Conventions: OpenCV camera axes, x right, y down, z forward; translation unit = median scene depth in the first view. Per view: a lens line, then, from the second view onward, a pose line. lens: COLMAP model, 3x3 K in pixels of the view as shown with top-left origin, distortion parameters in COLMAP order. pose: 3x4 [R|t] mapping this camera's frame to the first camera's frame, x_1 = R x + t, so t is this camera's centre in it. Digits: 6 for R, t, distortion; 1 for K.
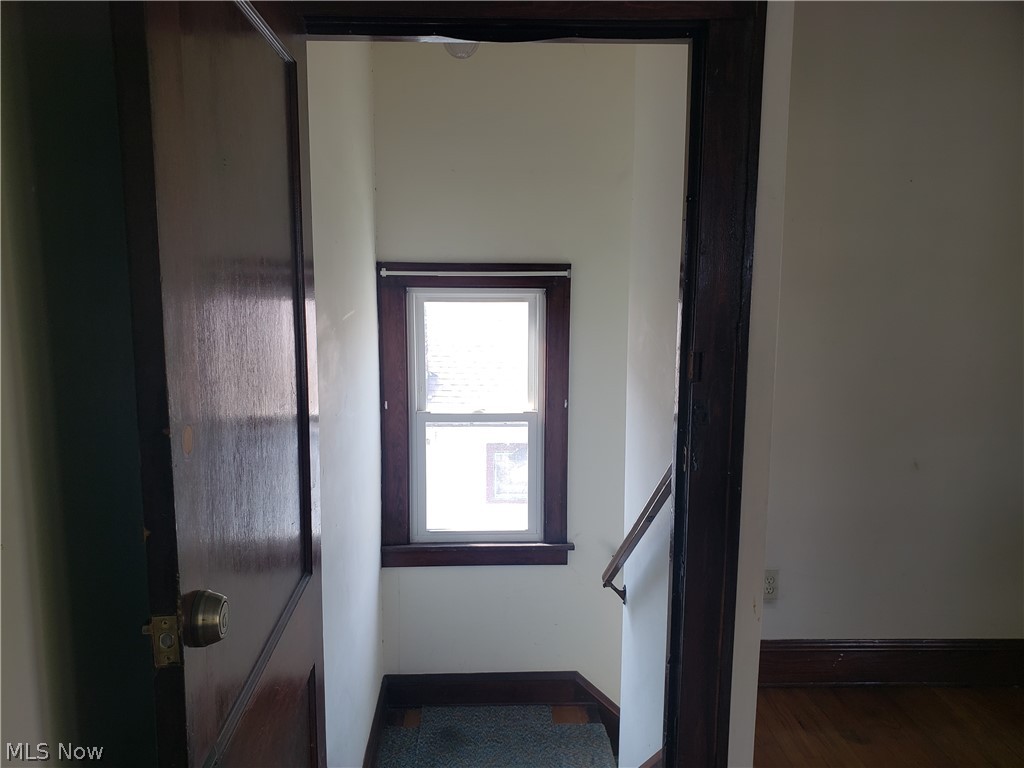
lens RADIAL K [[816.3, 0, 494.7], [0, 816.3, 385.0], [0, 0, 1]] dist [0.066185, -0.004454]
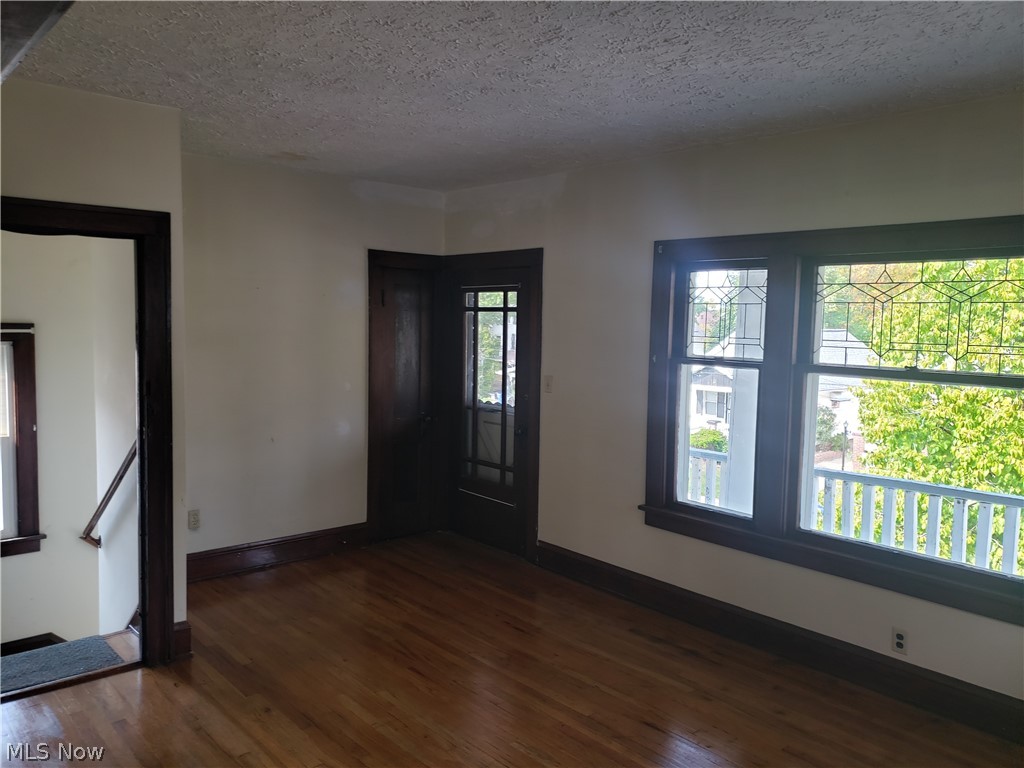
lens RADIAL K [[816.3, 0, 494.7], [0, 816.3, 385.0], [0, 0, 1]] dist [0.066185, -0.004454]
pose [[0.783682, -0.037513, 0.620028, -0.166227], [0.071156, 0.997025, -0.029616, 0.047267], [-0.617073, 0.067328, 0.784020, -0.537793]]
